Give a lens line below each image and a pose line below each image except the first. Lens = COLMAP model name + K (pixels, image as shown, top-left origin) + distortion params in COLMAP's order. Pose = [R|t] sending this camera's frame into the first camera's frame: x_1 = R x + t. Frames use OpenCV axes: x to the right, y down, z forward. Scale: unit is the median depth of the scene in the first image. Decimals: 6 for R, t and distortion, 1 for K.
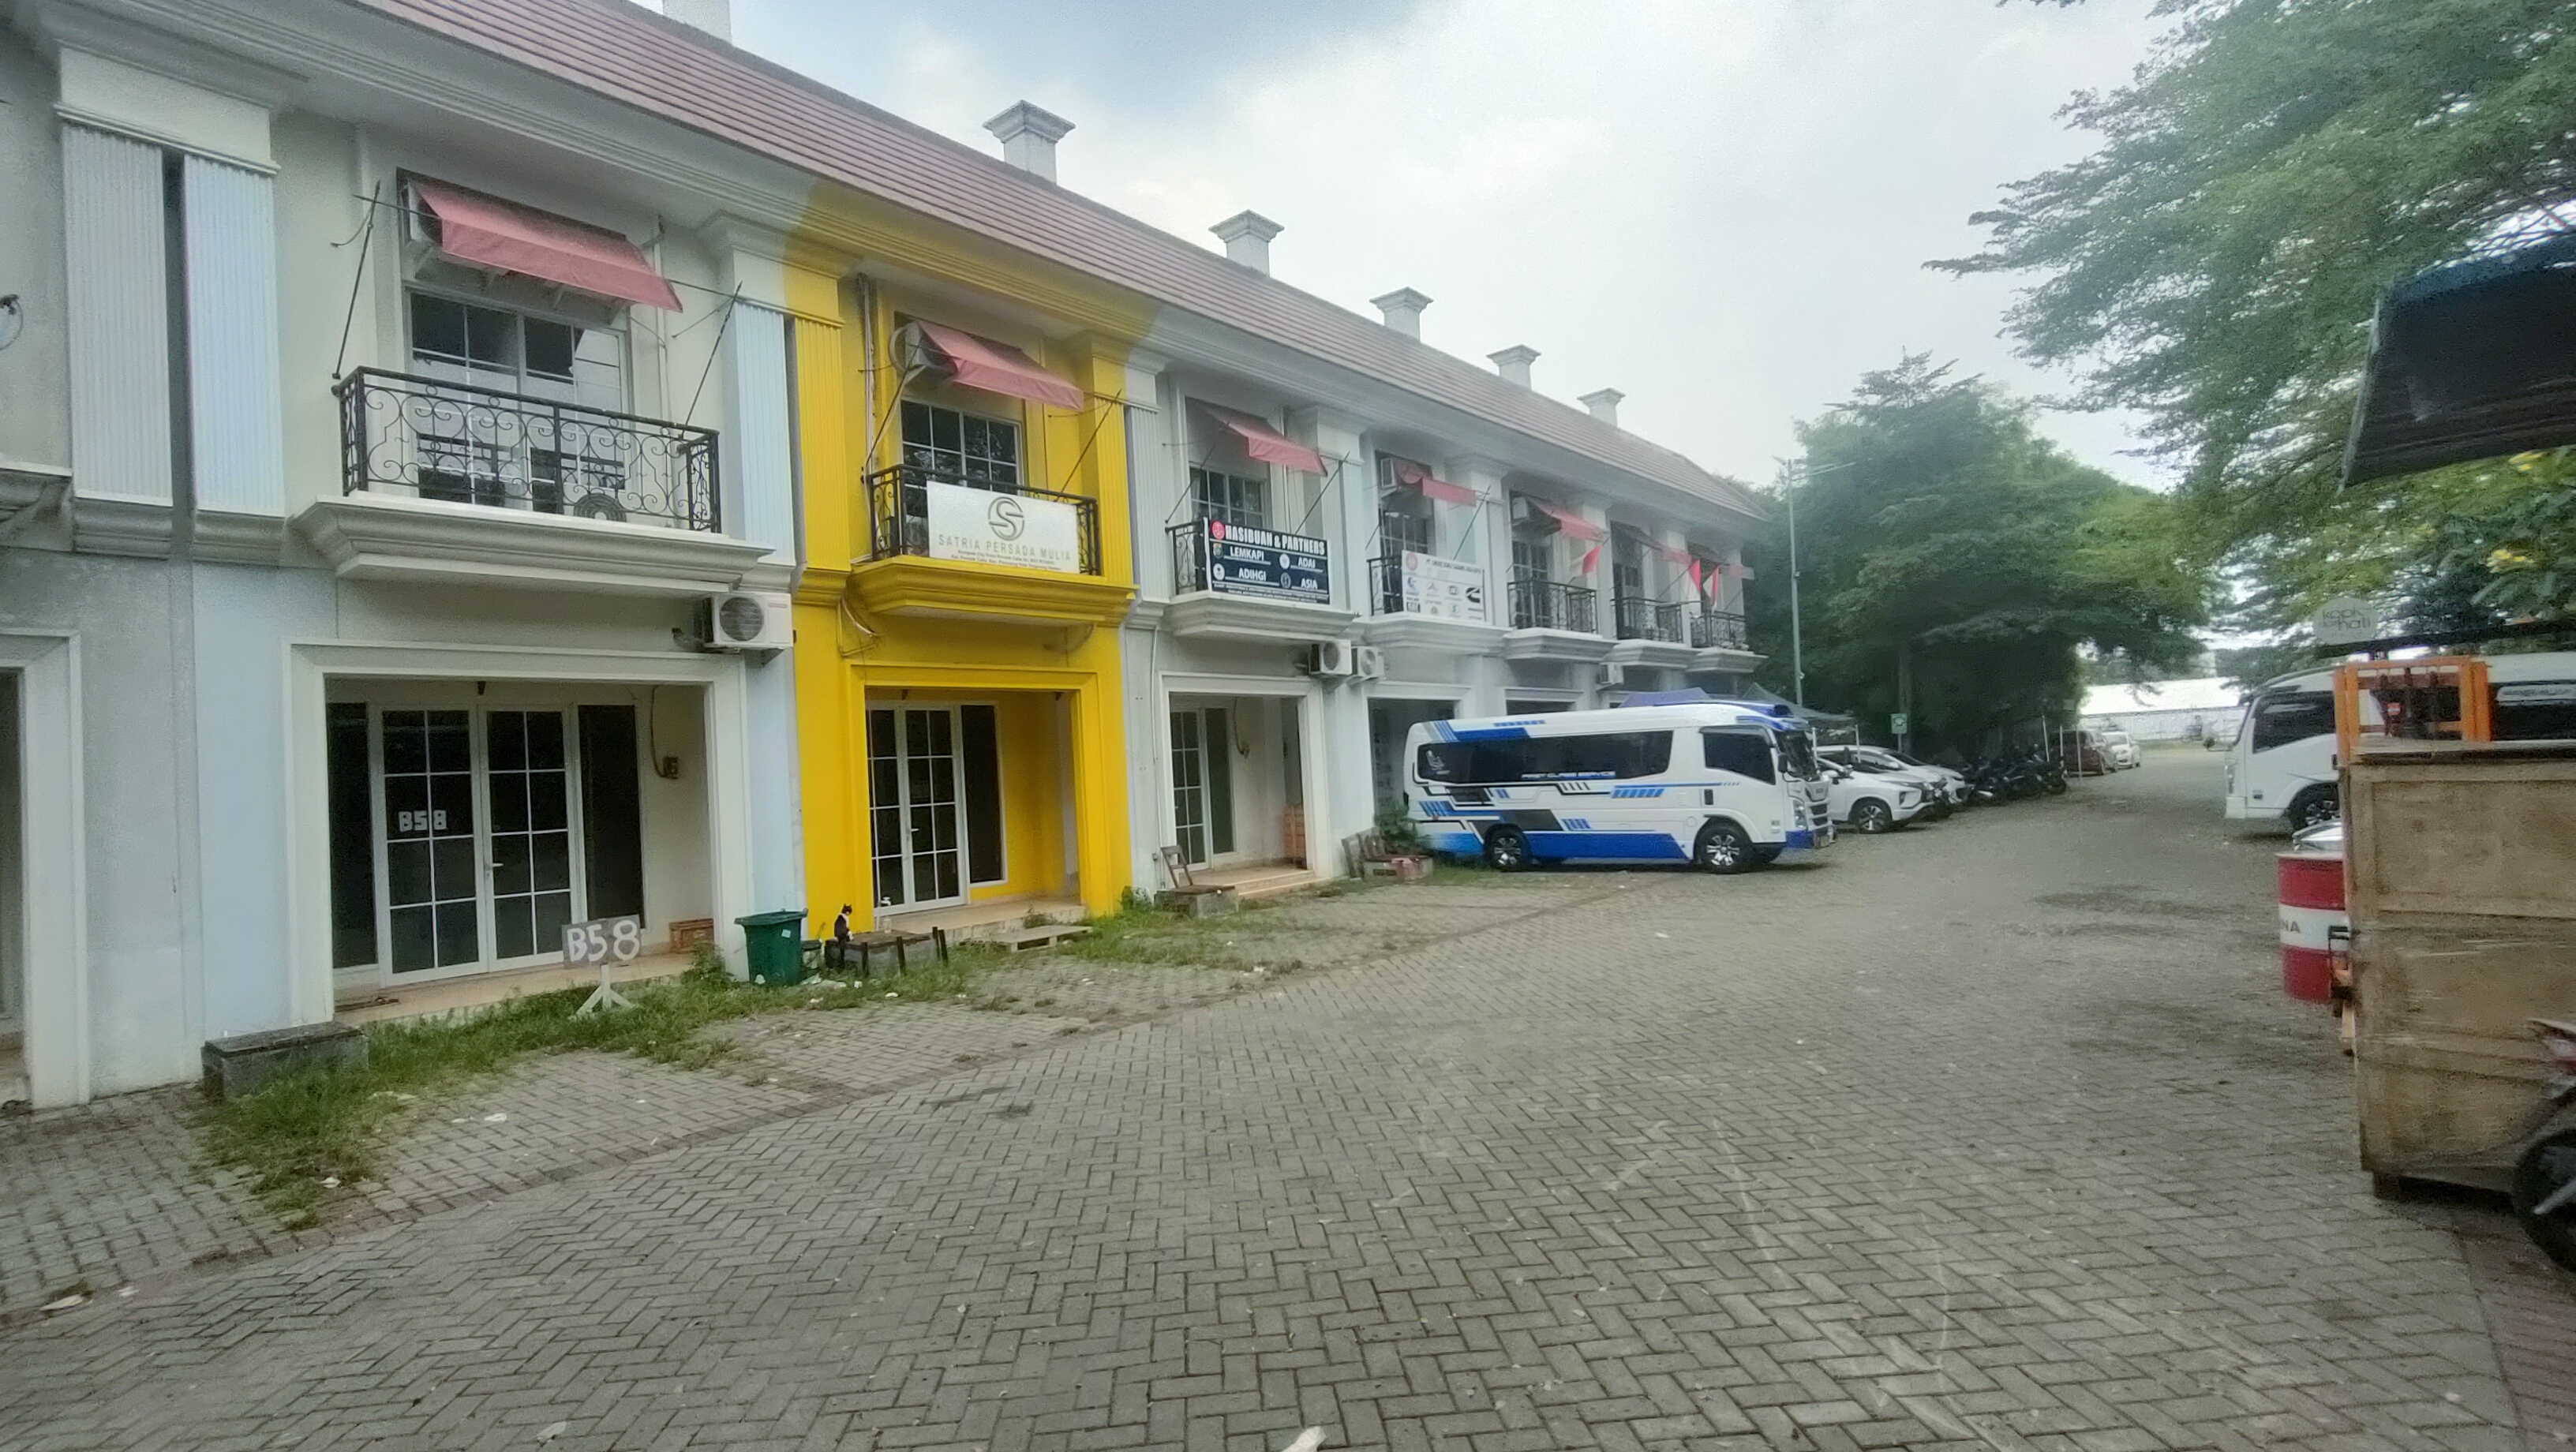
lens RADIAL K [[1118.5, 0, 1285.2], [0, 1118.5, 750.5], [0, 0, 1]] dist [0.000784, 0.000363]
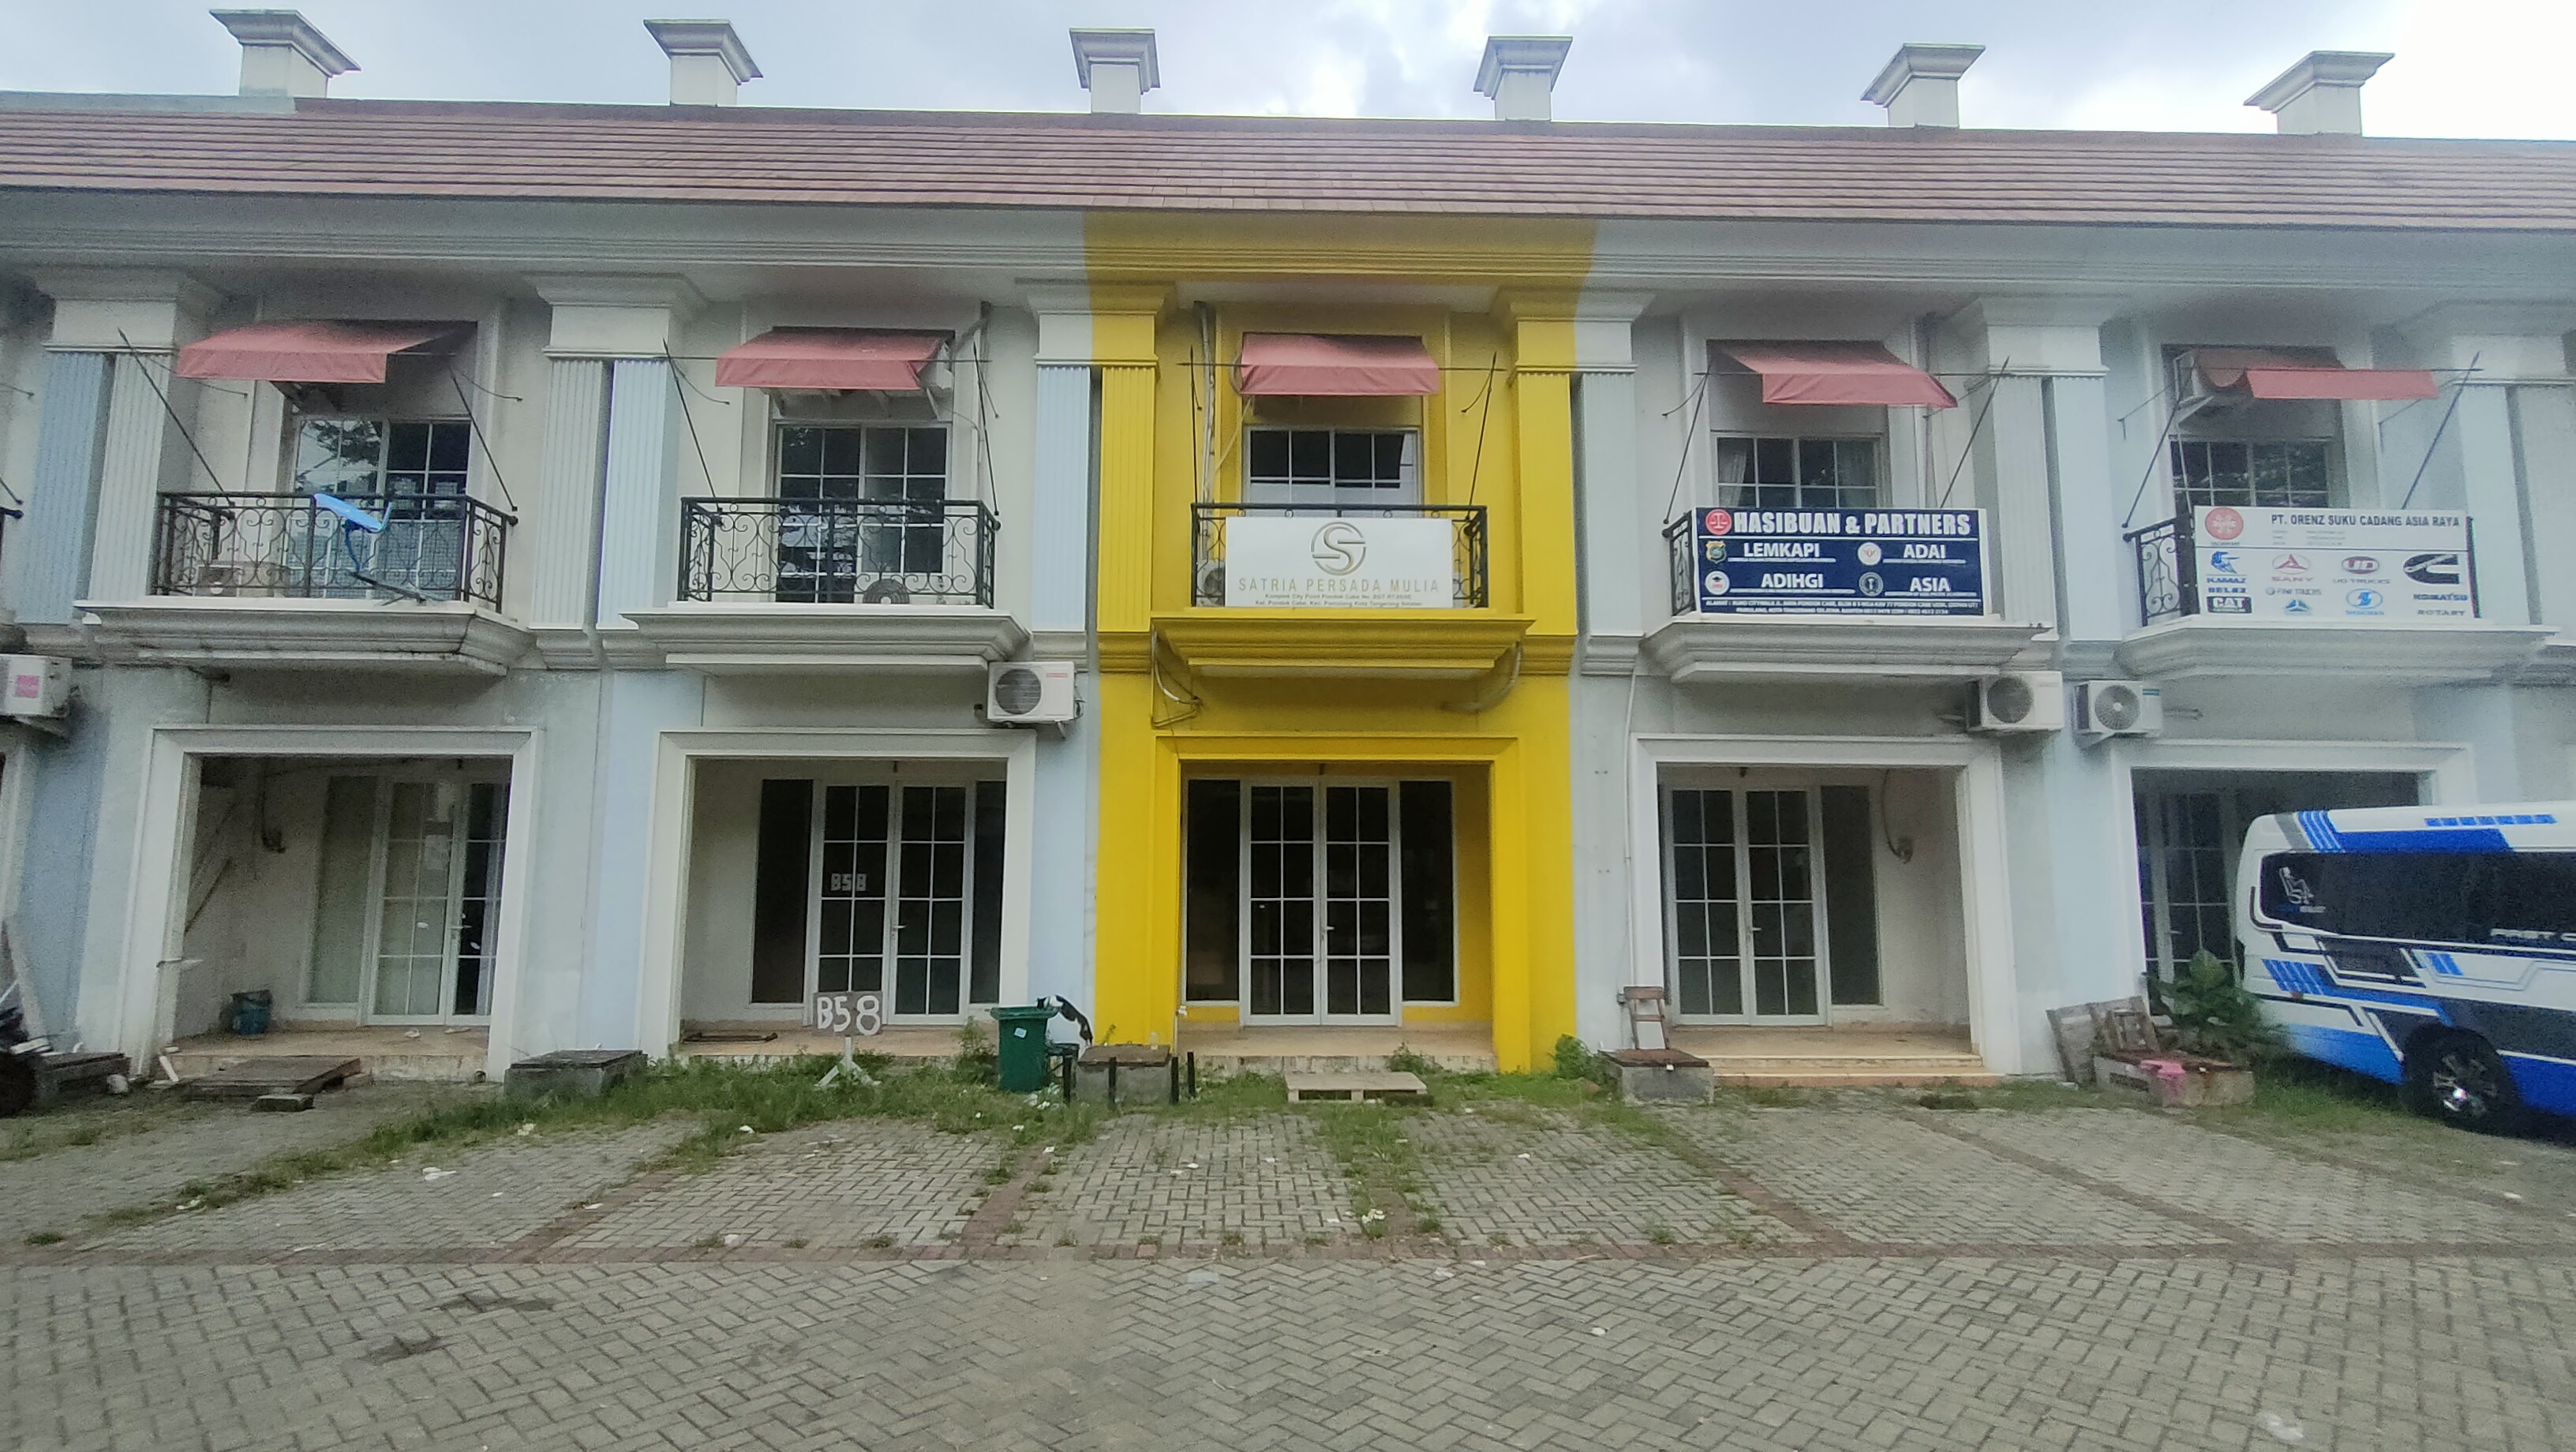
lens RADIAL K [[1203.0, 0, 1275.1], [0, 1203.0, 747.8], [0, 0, 1]] dist [0.001876, 0.001442]
pose [[0.683469, -0.021429, -0.729665, 0.244257], [-0.029557, 0.997937, -0.056993, -0.010479], [0.729381, 0.060520, 0.681426, 0.276608]]
